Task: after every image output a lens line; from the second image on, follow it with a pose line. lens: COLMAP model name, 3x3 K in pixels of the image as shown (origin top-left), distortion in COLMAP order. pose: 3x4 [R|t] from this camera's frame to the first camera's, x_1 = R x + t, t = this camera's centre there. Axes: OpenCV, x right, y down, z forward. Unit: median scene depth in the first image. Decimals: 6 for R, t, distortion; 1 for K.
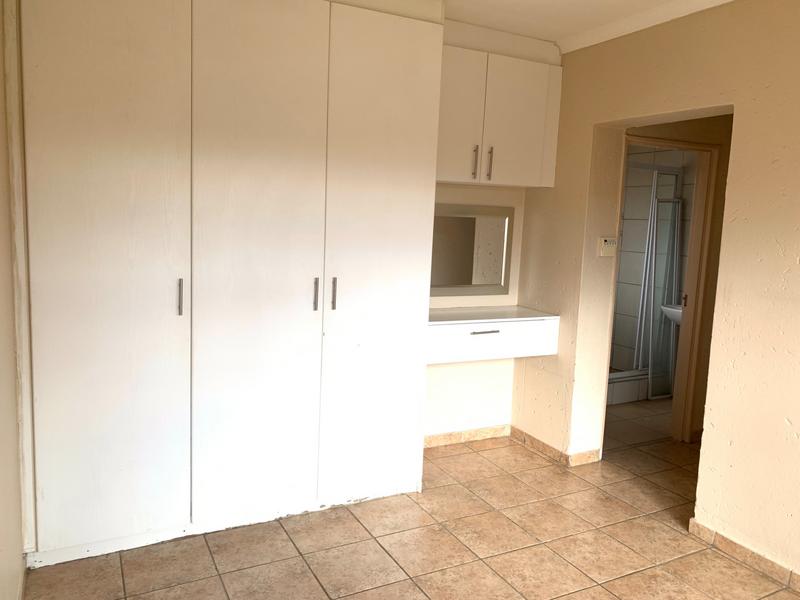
lens RADIAL K [[622.4, 0, 401.0], [0, 622.4, 296.0], [0, 0, 1]] dist [0.030534, 0.000630]
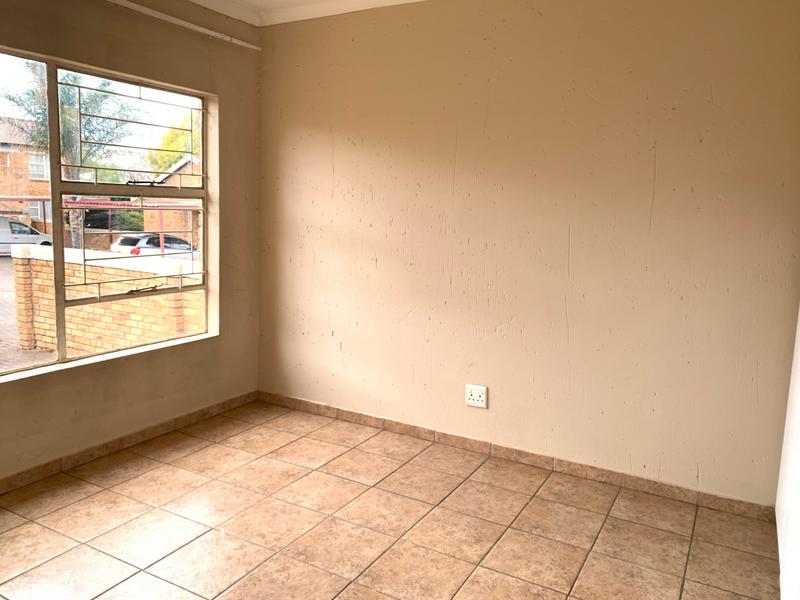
lens RADIAL K [[622.4, 0, 402.9], [0, 622.4, 299.5], [0, 0, 1]] dist [0.030534, 0.000630]
pose [[-0.825370, 0.016650, -0.564347, 0.516202], [-0.142421, 0.961100, 0.236648, -0.102850], [0.546334, 0.275697, -0.790892, 1.257099]]
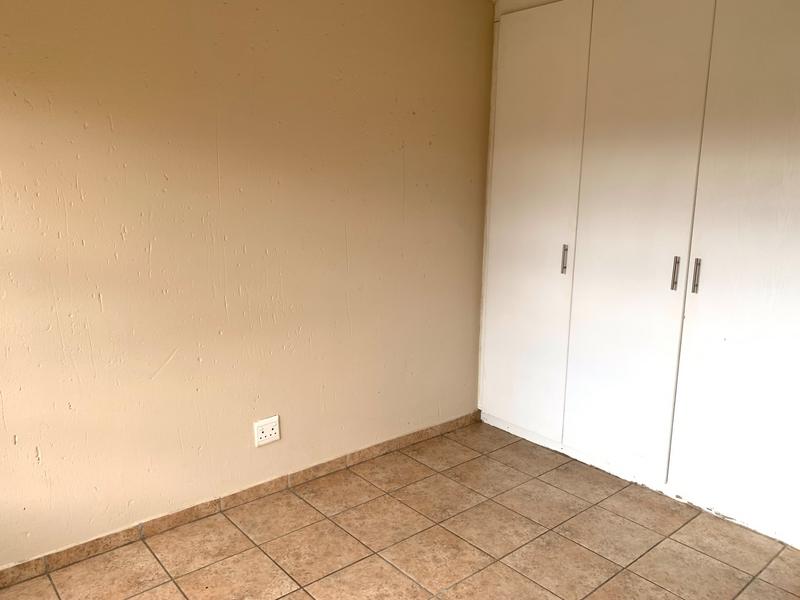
lens RADIAL K [[622.4, 0, 402.4], [0, 622.4, 299.4], [0, 0, 1]] dist [0.030534, 0.000630]
pose [[0.236819, 0.150296, -0.959858, 0.721501], [-0.139509, 0.982984, 0.119497, -0.019797], [0.961485, 0.105609, 0.253757, 0.347493]]
